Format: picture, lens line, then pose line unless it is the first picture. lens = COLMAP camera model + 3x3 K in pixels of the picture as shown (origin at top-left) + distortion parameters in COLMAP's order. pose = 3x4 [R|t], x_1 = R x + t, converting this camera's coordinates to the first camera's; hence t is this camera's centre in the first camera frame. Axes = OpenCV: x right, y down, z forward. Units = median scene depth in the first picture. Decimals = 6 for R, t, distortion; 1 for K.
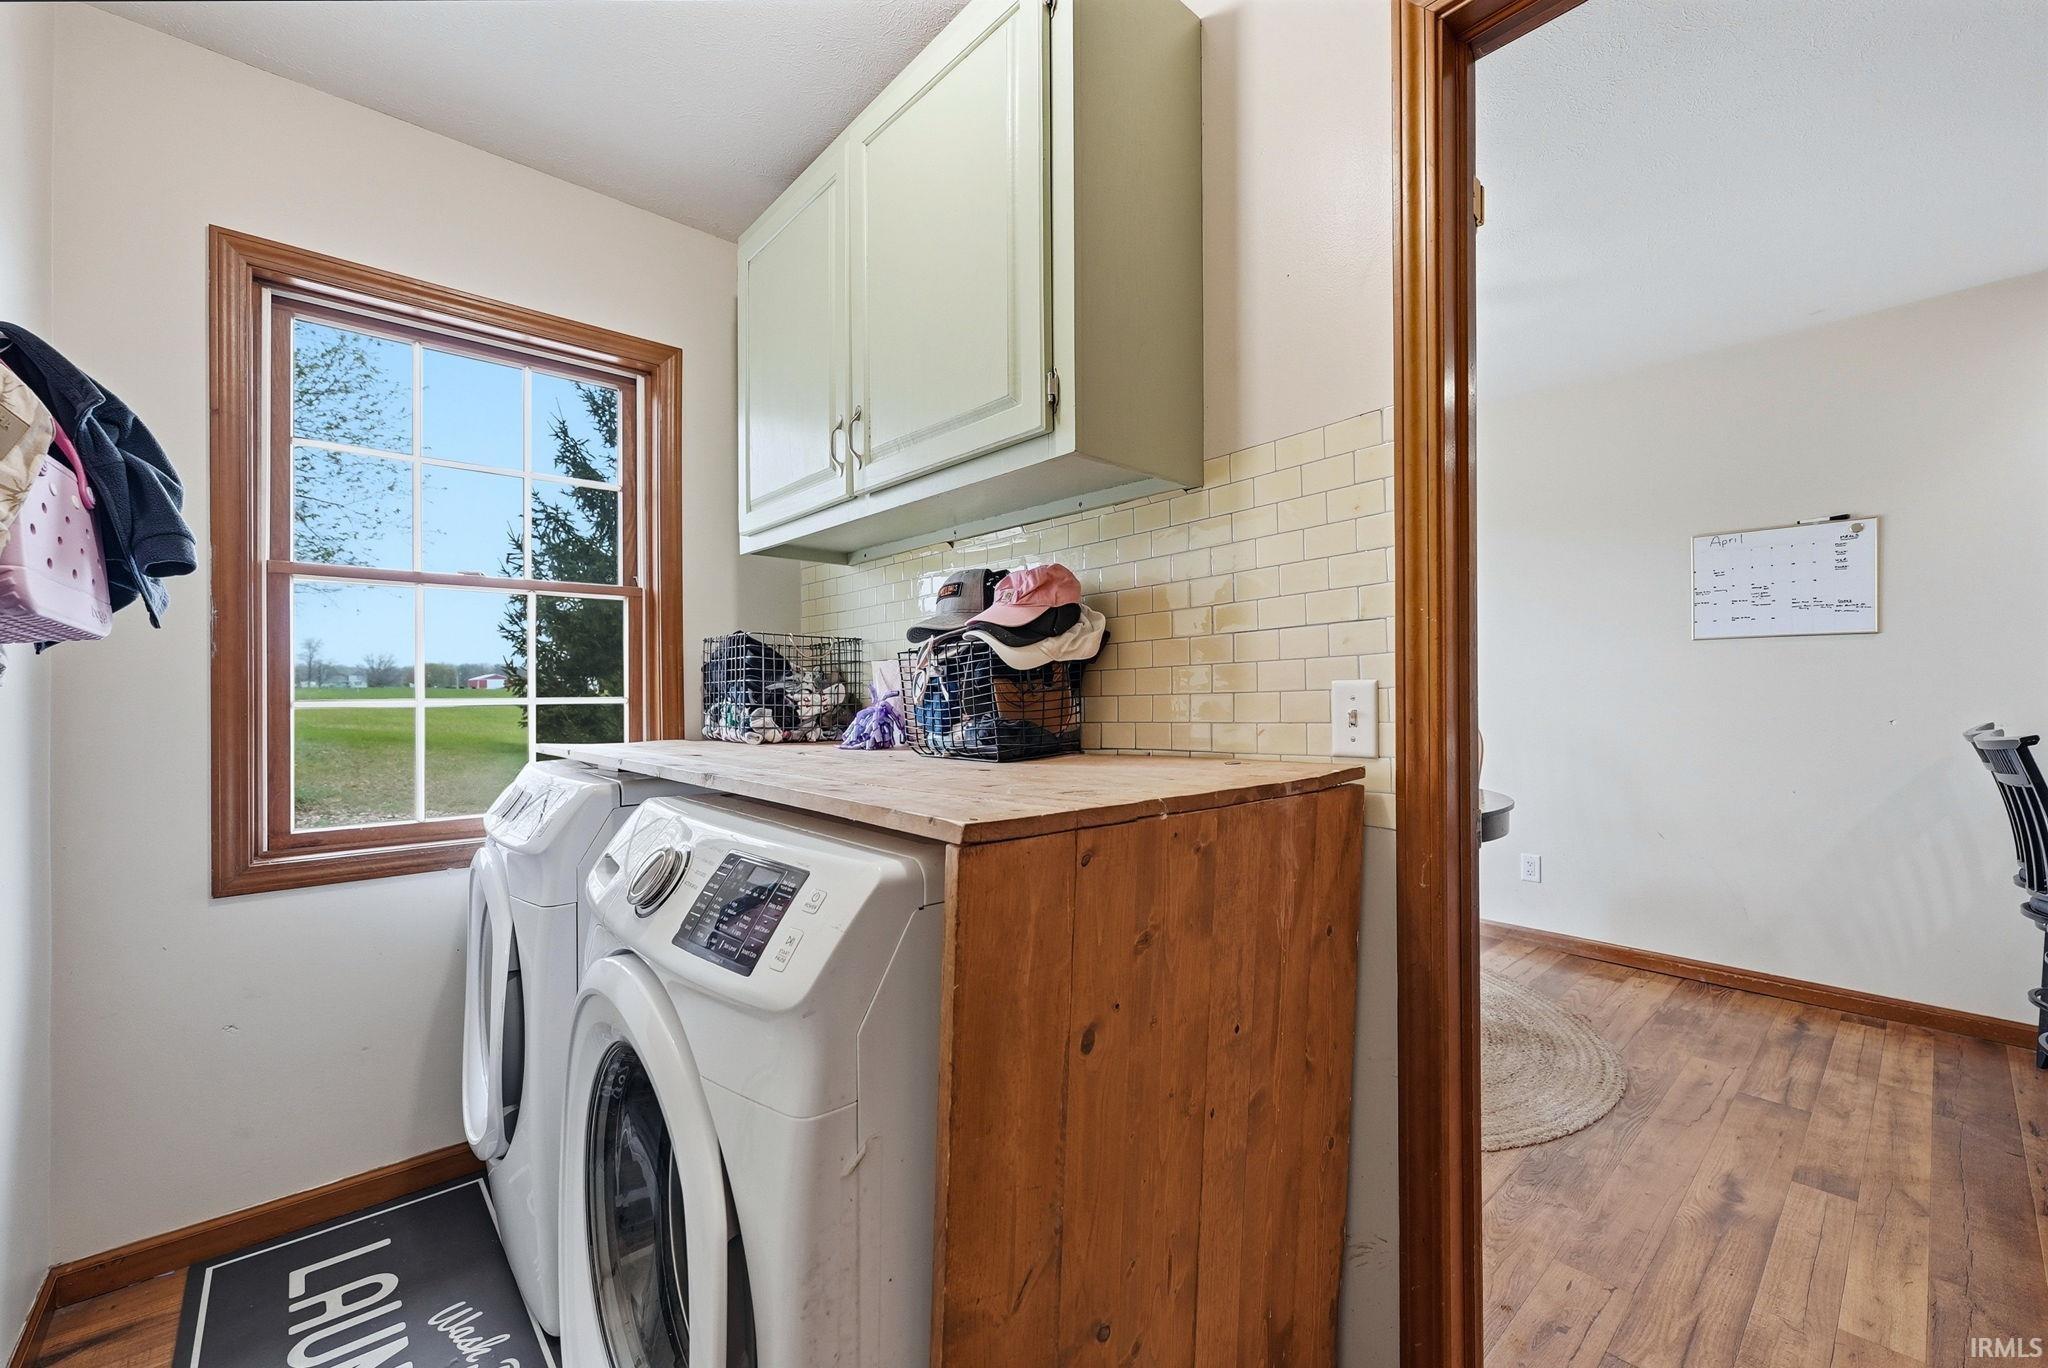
lens RADIAL K [[823.5, 0, 1038.4], [0, 823.5, 685.0], [0, 0, 1]] dist [0.022499, -0.006242]
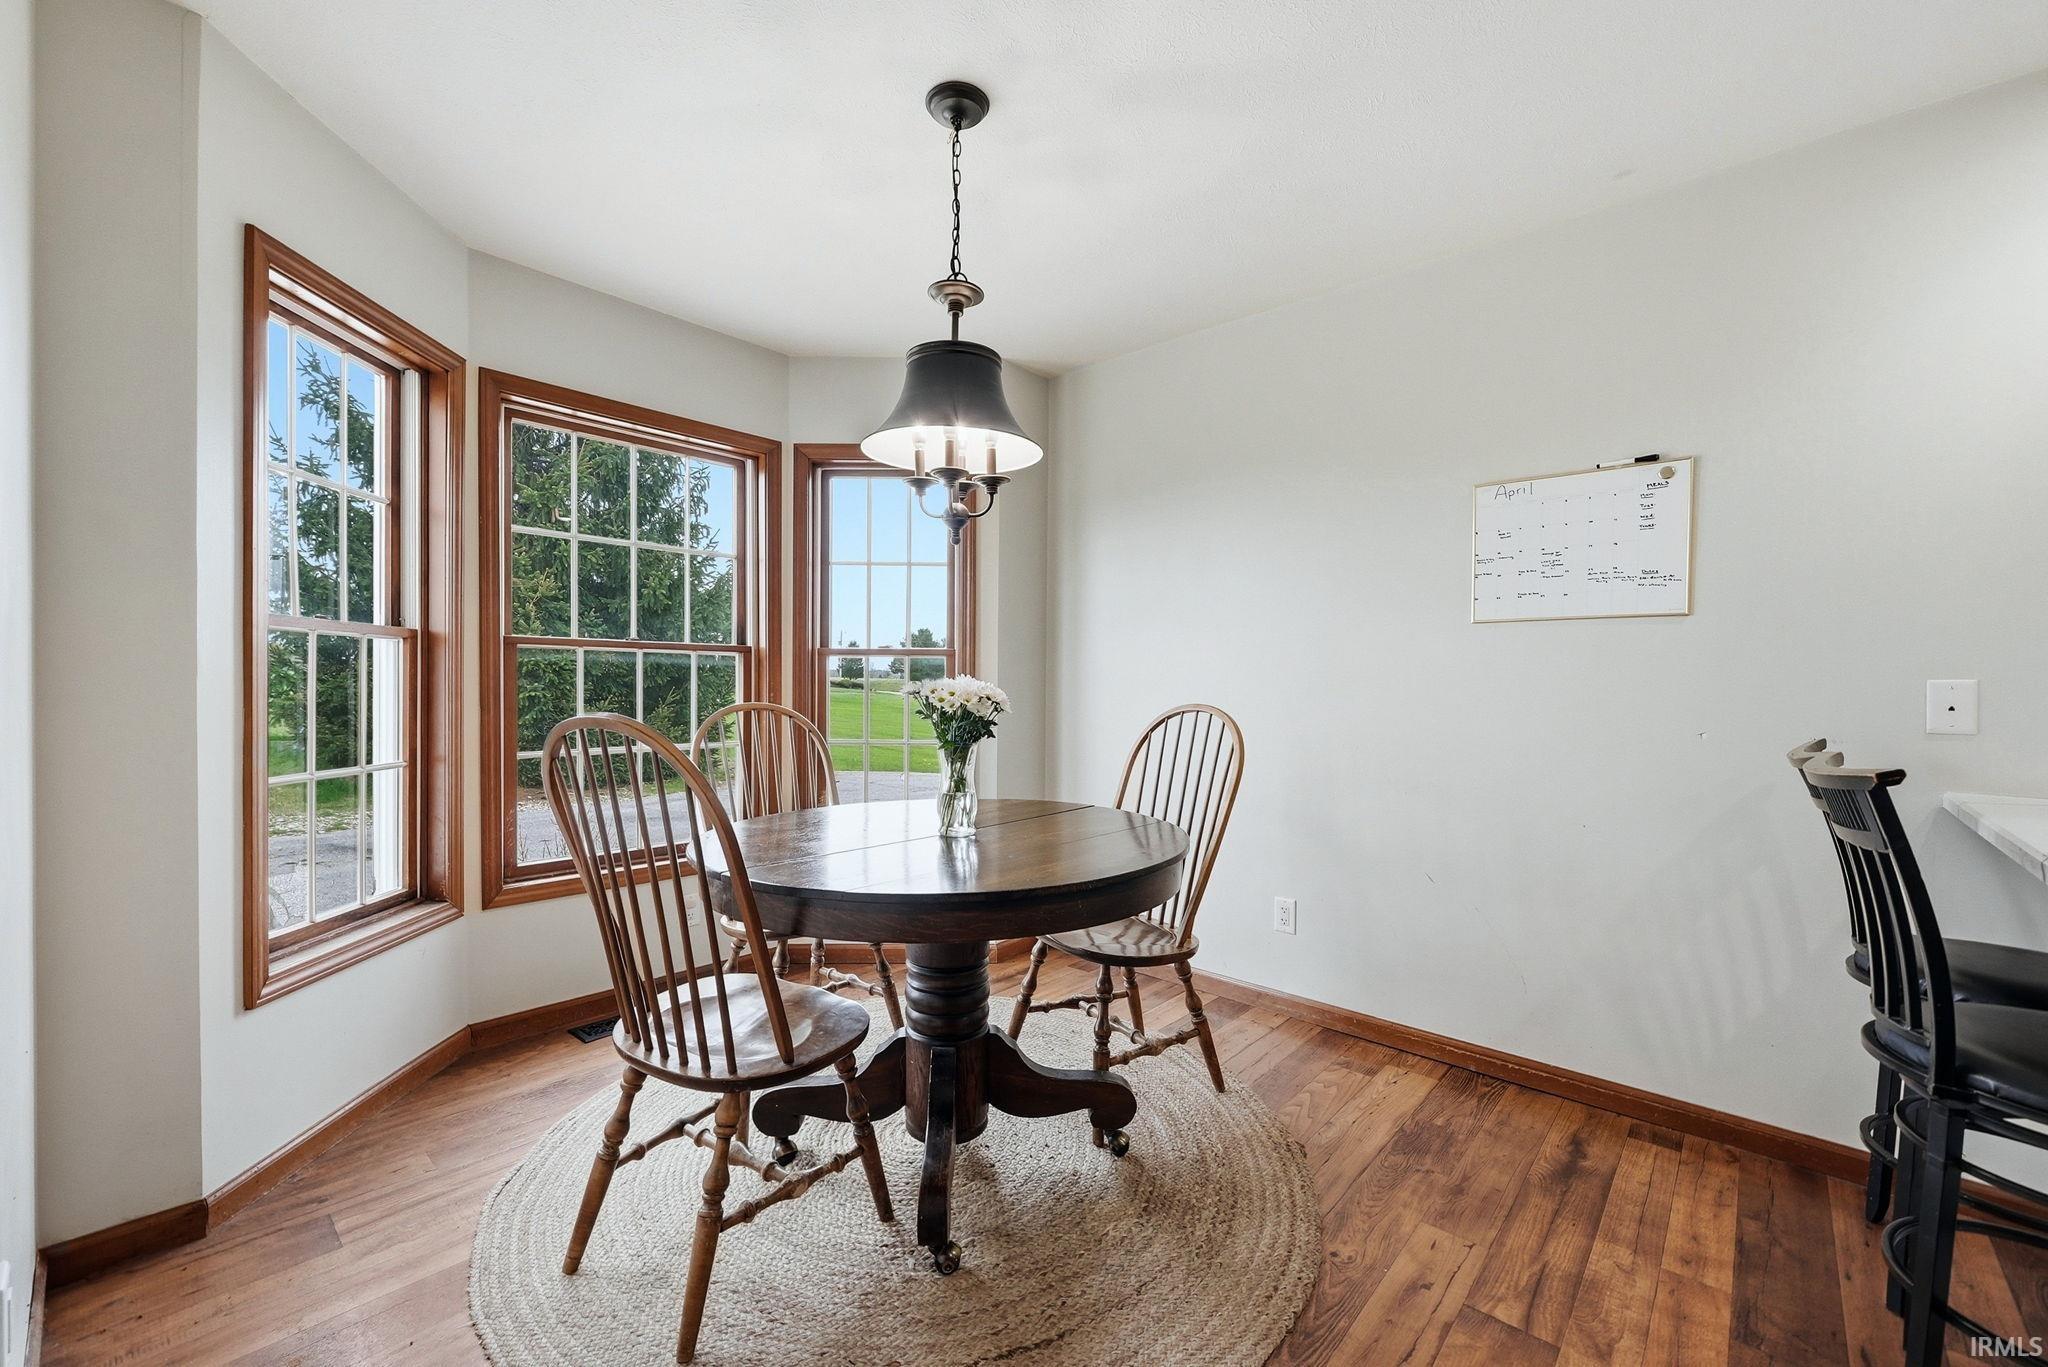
lens RADIAL K [[837.8, 0, 1019.2], [0, 837.8, 688.3], [0, 0, 1]] dist [-0.000599, 0.000486]
pose [[0.995366, 0.015187, 0.094957, 0.354995], [-0.016627, 0.999758, 0.014396, 0.001234], [-0.094715, -0.015908, 0.995377, 0.327839]]
